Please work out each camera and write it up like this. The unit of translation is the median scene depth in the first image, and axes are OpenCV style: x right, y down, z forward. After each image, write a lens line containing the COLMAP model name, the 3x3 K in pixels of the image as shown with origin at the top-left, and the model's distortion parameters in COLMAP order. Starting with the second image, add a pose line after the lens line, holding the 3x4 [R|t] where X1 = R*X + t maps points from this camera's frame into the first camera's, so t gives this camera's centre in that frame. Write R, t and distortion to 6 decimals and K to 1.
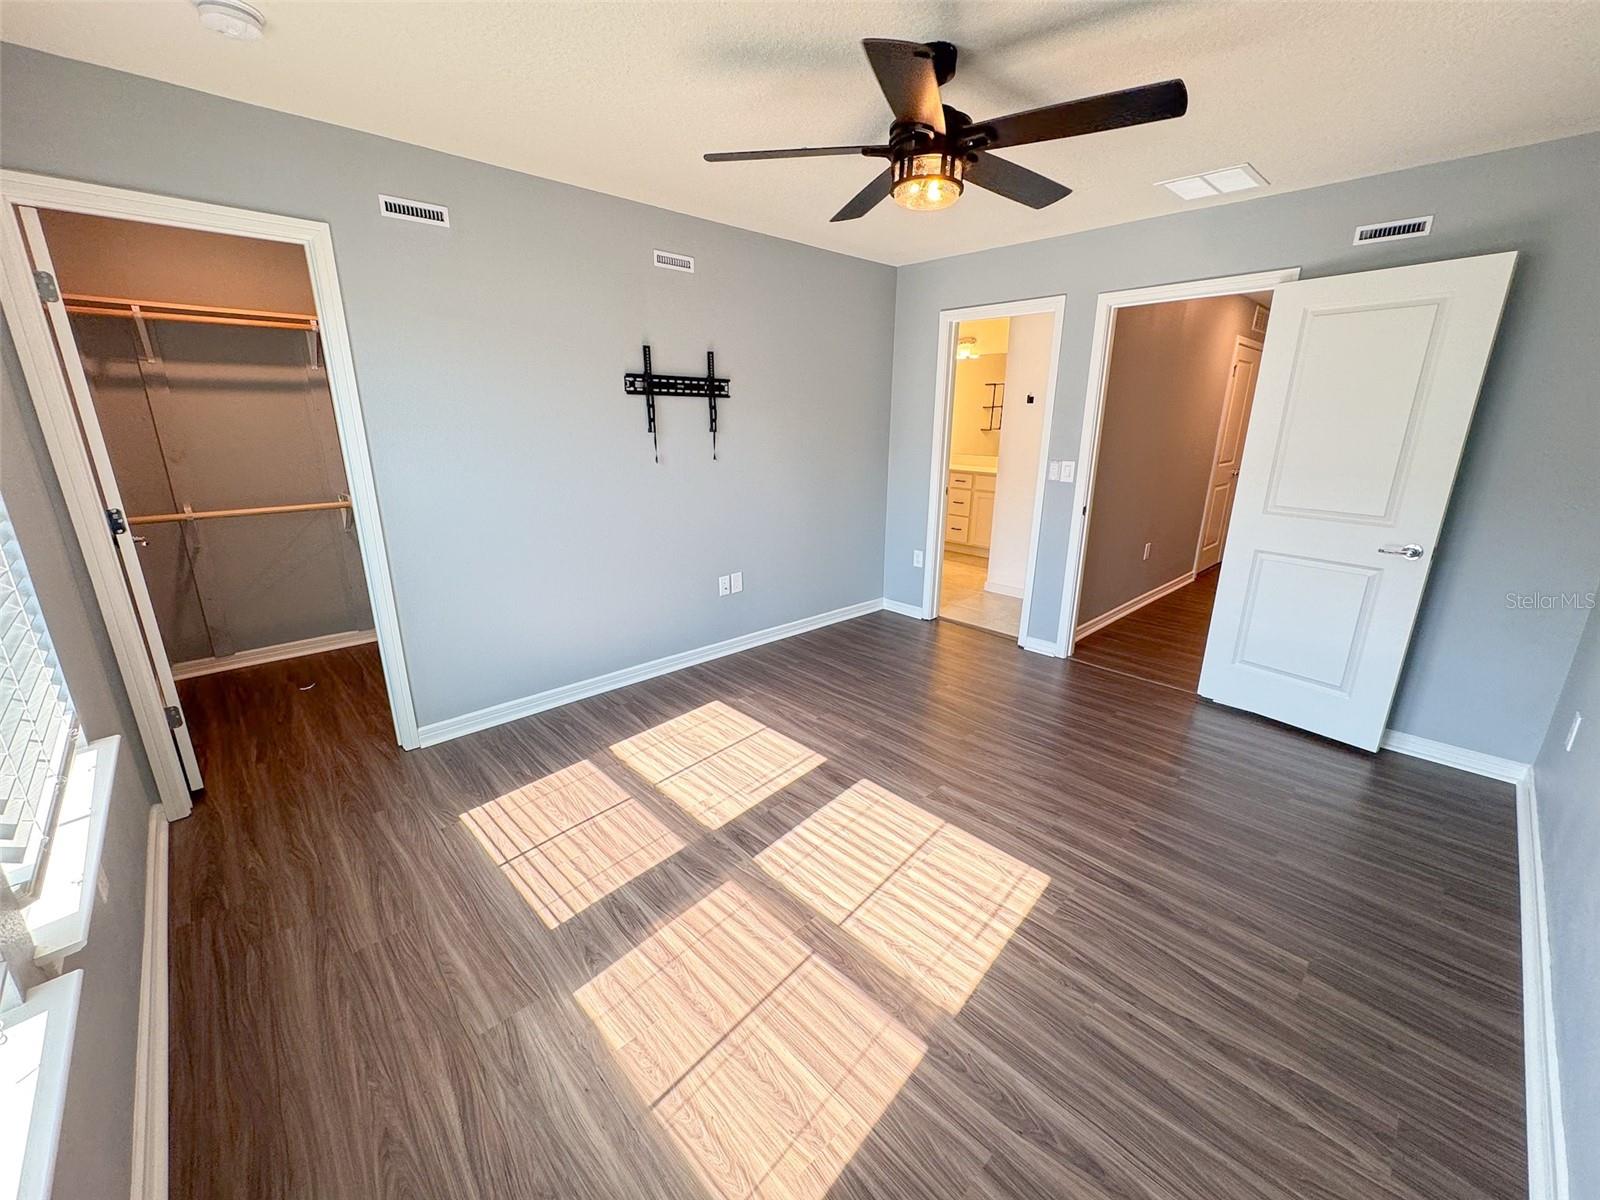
lens RADIAL K [[649.5, 0, 808.1], [0, 649.5, 586.8], [0, 0, 1]] dist [0.017185, 0.000109]
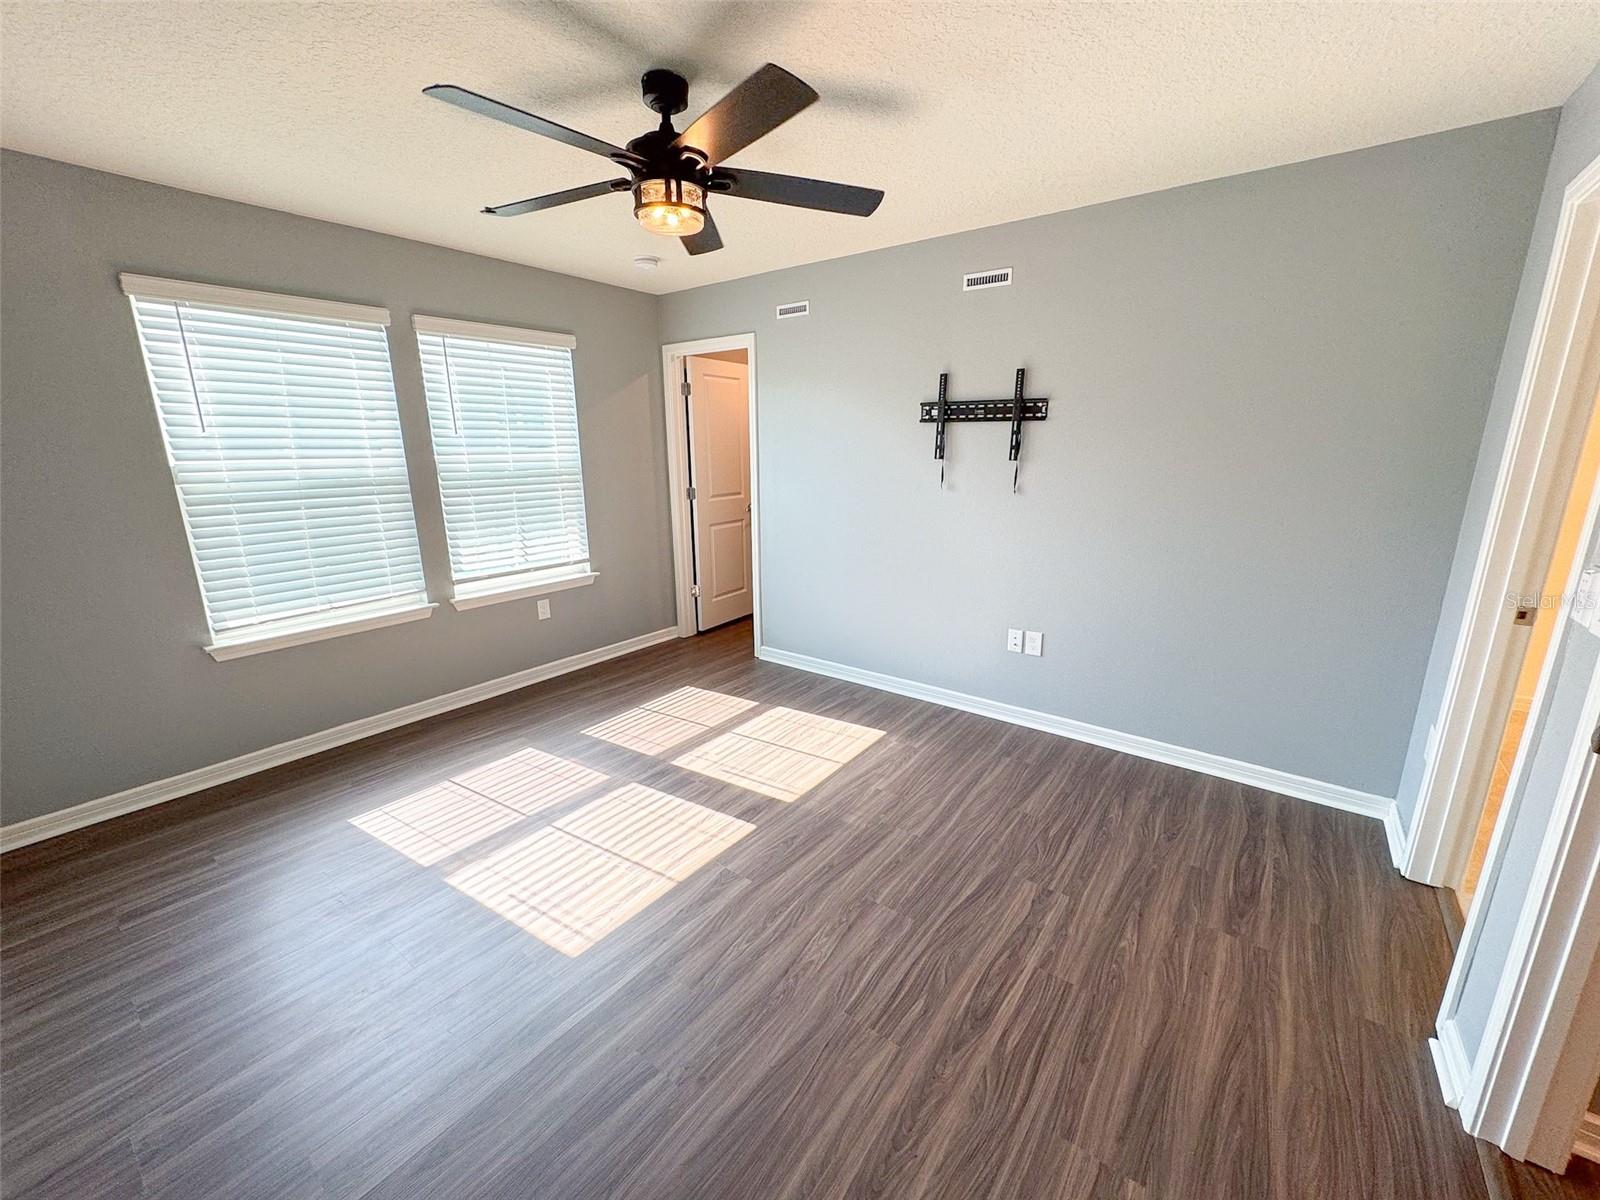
lens RADIAL K [[639.3, 0, 798.5], [0, 639.3, 599.0], [0, 0, 1]] dist [-0.003048, 0.000126]
pose [[0.155889, 0.225431, -0.961707, 0.748042], [-0.249437, 0.951039, 0.182498, -0.164230], [0.955761, 0.211436, 0.204487, 0.662081]]
